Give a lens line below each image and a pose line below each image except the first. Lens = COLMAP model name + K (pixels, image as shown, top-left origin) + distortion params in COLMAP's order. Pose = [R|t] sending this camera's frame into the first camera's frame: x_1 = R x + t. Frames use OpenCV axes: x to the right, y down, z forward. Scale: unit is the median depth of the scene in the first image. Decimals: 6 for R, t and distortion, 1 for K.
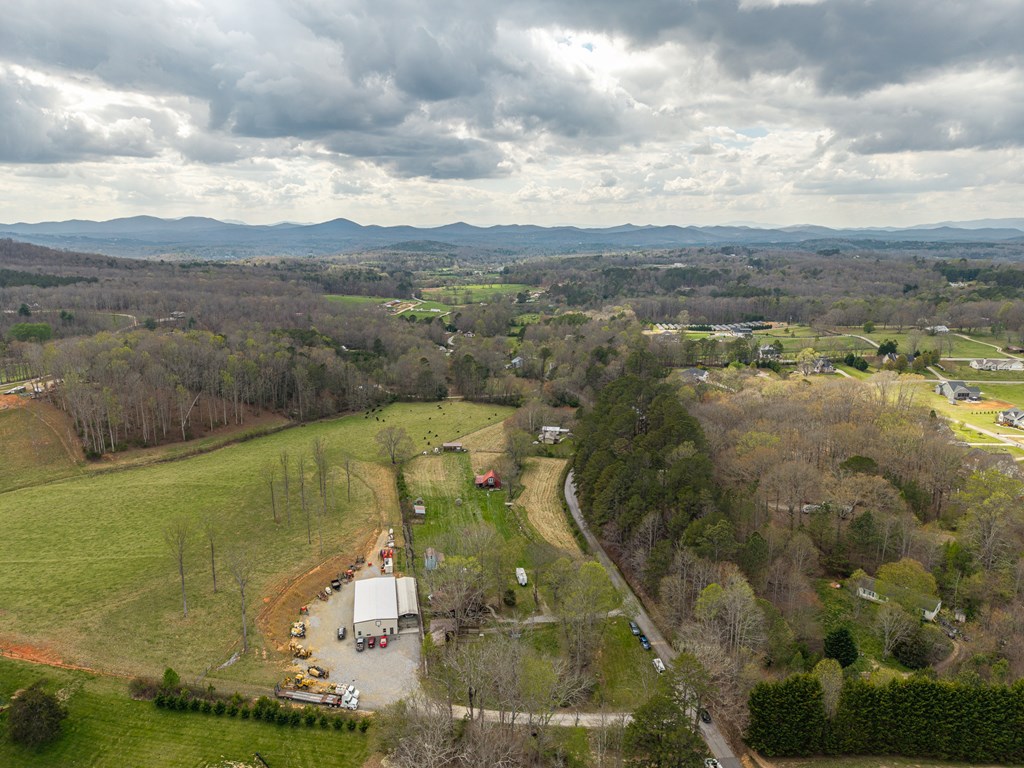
lens RADIAL K [[718.0, 0, 511.0], [0, 718.0, 384.7], [0, 0, 1]] dist [0.020057, -0.023279]
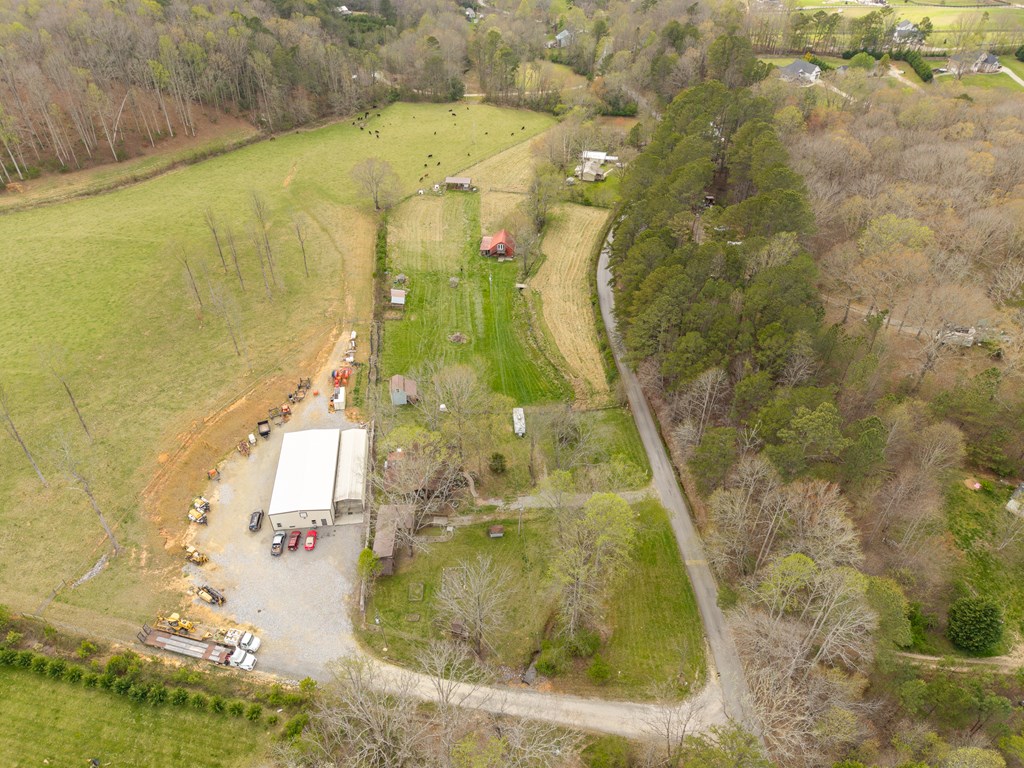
lens RADIAL K [[718.0, 0, 509.4], [0, 718.0, 409.1], [0, 0, 1]] dist [0.020057, -0.023279]
pose [[0.996741, 0.053279, -0.060564, 0.039524], [-0.019817, 0.889548, 0.456411, -0.063599], [0.078192, -0.453724, 0.887705, 0.294781]]
